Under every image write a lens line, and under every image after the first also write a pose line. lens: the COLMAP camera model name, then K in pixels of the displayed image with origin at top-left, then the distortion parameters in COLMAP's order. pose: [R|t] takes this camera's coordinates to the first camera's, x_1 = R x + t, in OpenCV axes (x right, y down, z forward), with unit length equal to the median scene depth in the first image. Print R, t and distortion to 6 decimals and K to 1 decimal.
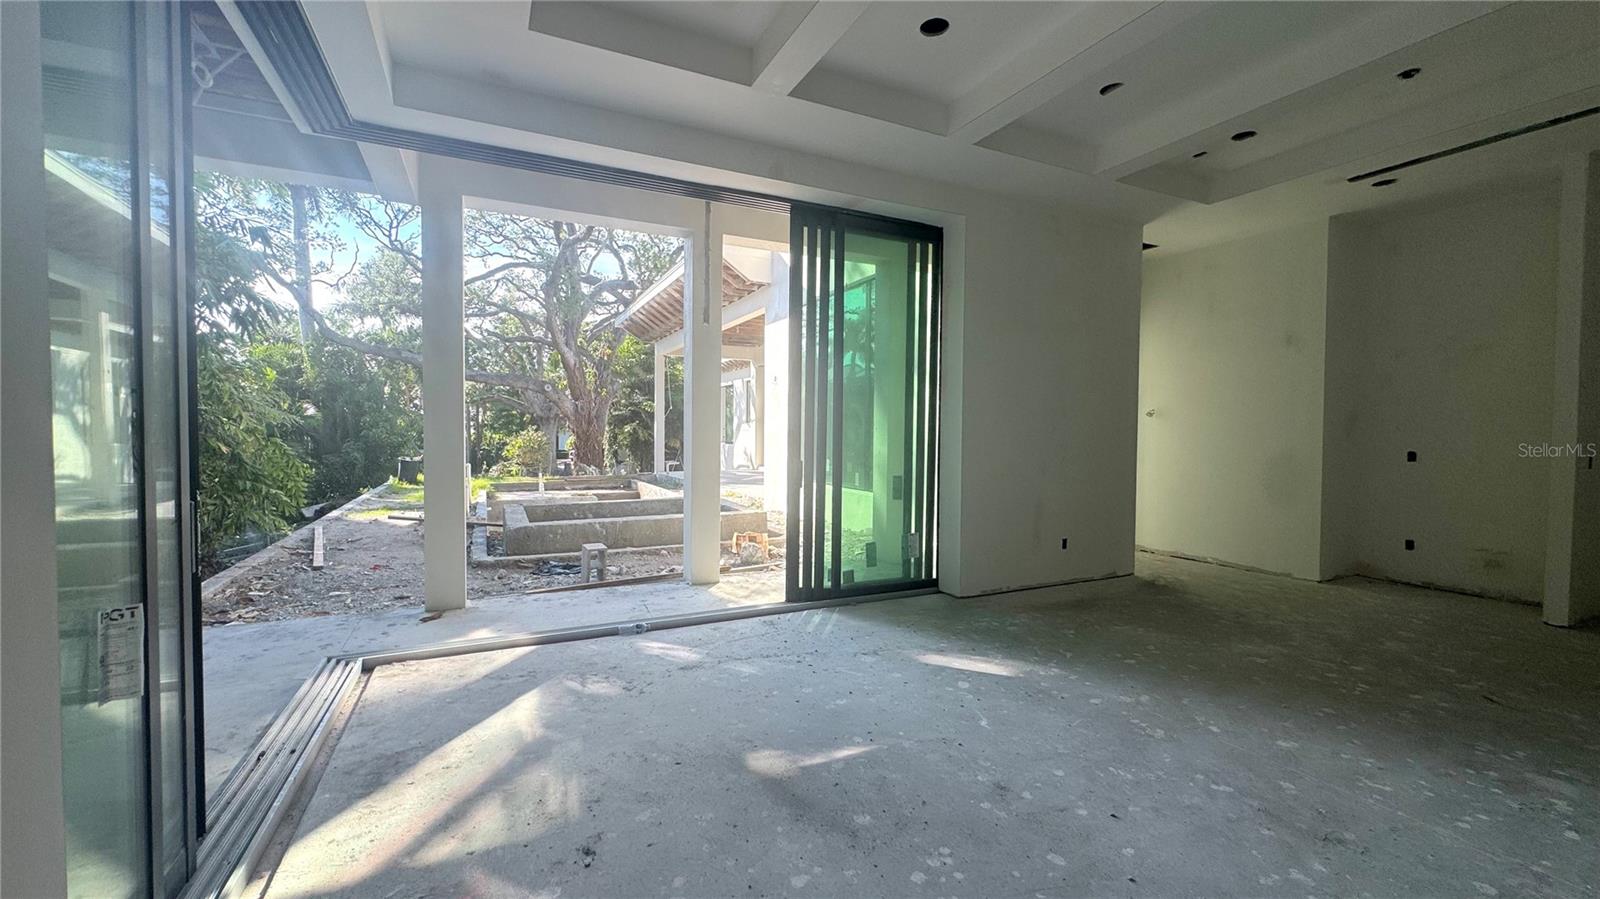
lens RADIAL K [[639.3, 0, 798.0], [0, 639.3, 447.0], [0, 0, 1]] dist [-0.002980, 0.000096]
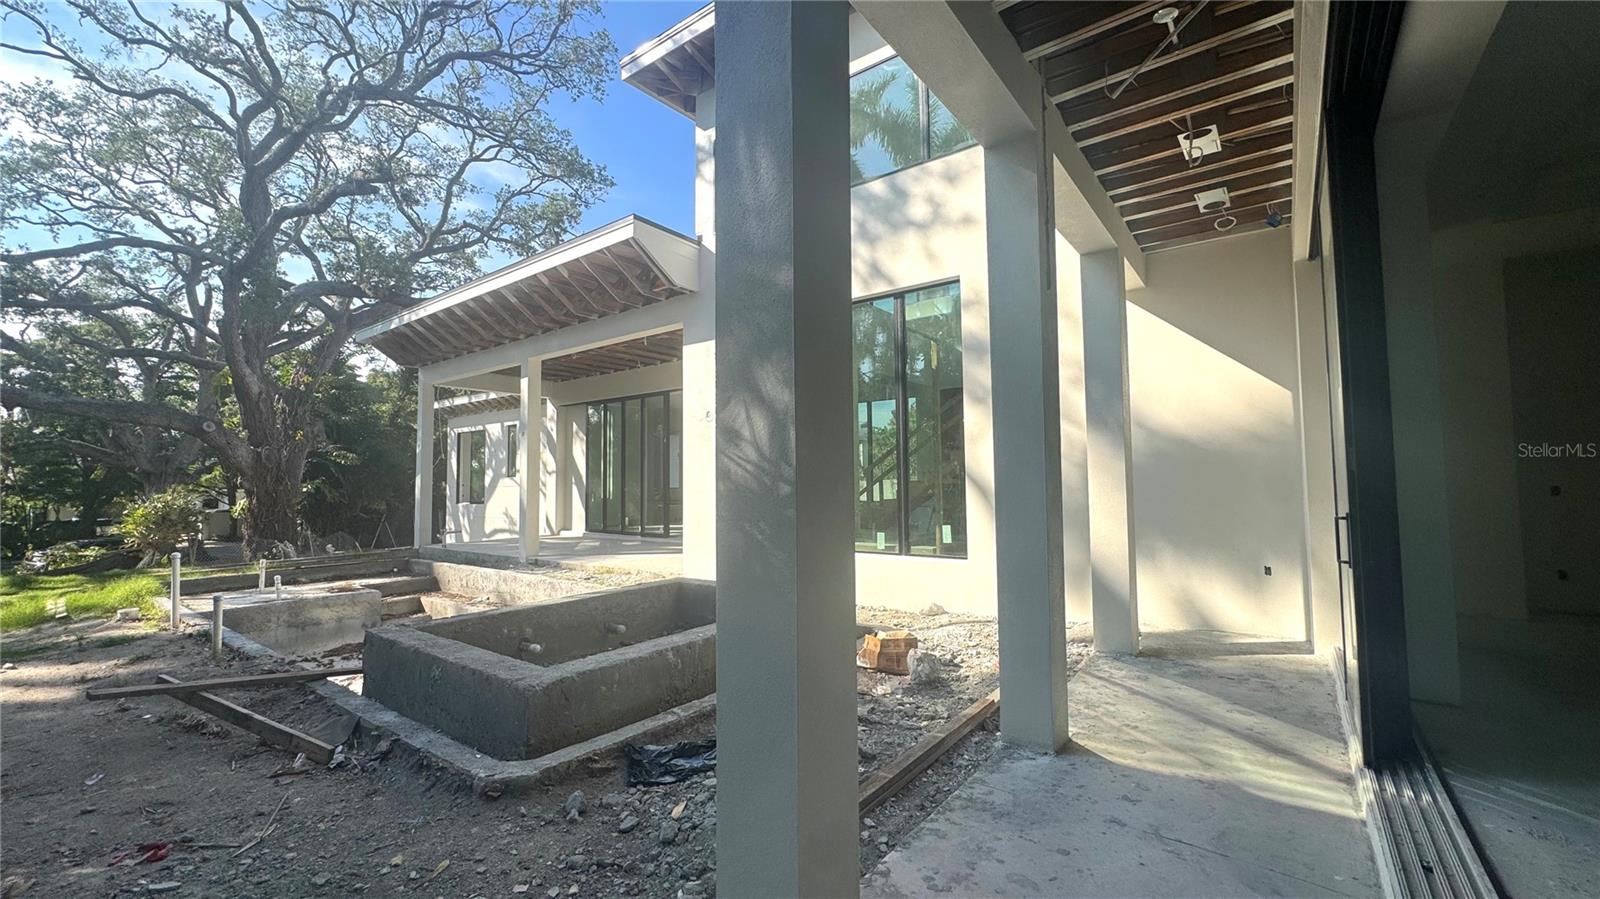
lens RADIAL K [[639.3, 0, 798.0], [0, 639.3, 447.0], [0, 0, 1]] dist [-0.002980, 0.000096]
pose [[0.892082, 0.008169, 0.451801, -0.134654], [0.030089, 0.996544, -0.077429, -0.002398], [-0.450872, 0.082667, 0.888752, 0.130439]]
